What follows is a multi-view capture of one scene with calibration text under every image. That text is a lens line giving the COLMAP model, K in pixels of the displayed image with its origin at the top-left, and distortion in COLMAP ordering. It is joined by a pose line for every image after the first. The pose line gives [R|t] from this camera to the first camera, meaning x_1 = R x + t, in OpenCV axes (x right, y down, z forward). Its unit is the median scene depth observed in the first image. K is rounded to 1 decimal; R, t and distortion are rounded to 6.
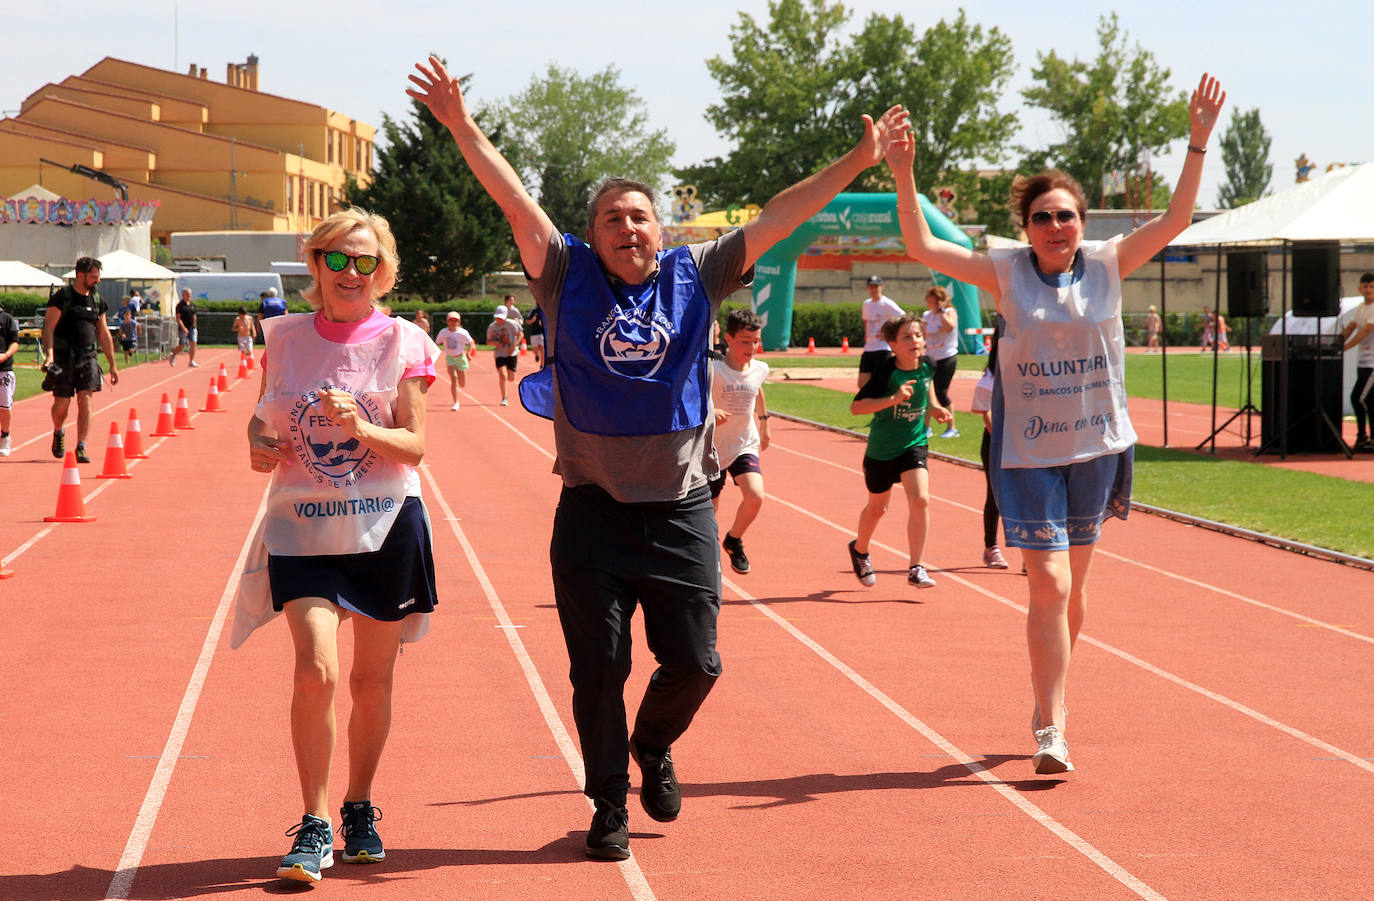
lens RADIAL K [[3549.5, 0, 687.0], [0, 3549.5, 450.5], [0, 0, 1]] dist [0.364567, -1.008606]
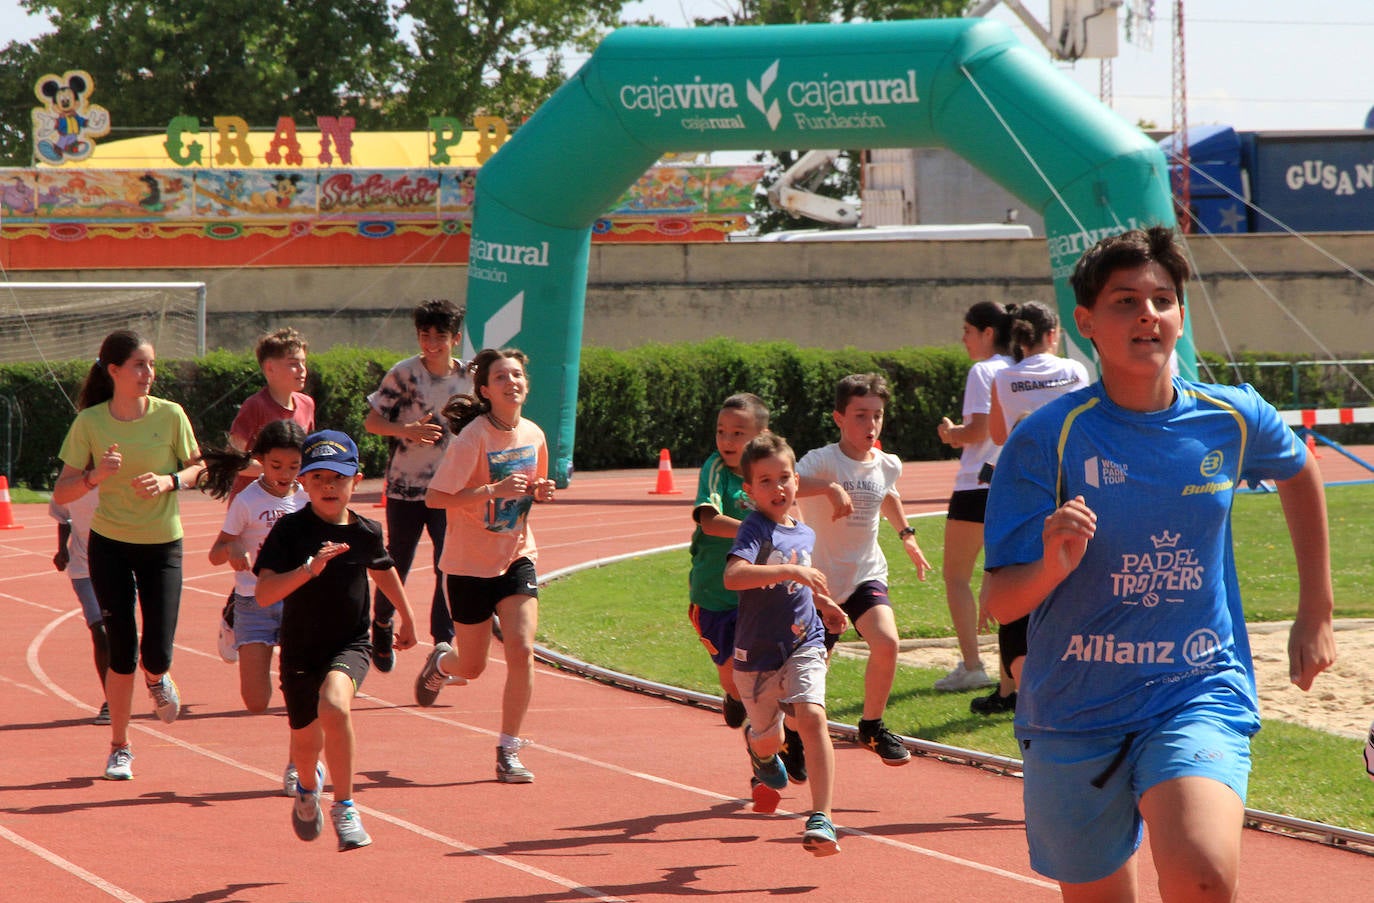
lens RADIAL K [[5232.9, 0, 687.0], [0, 5232.9, 451.5], [0, 0, 1]] dist [0.396436, 2.658182]
pose [[0.983349, -0.024694, 0.180041, -0.040828], [0.028604, 0.999407, -0.019156, -0.016633], [-0.179461, 0.023987, 0.983473, 0.386160]]
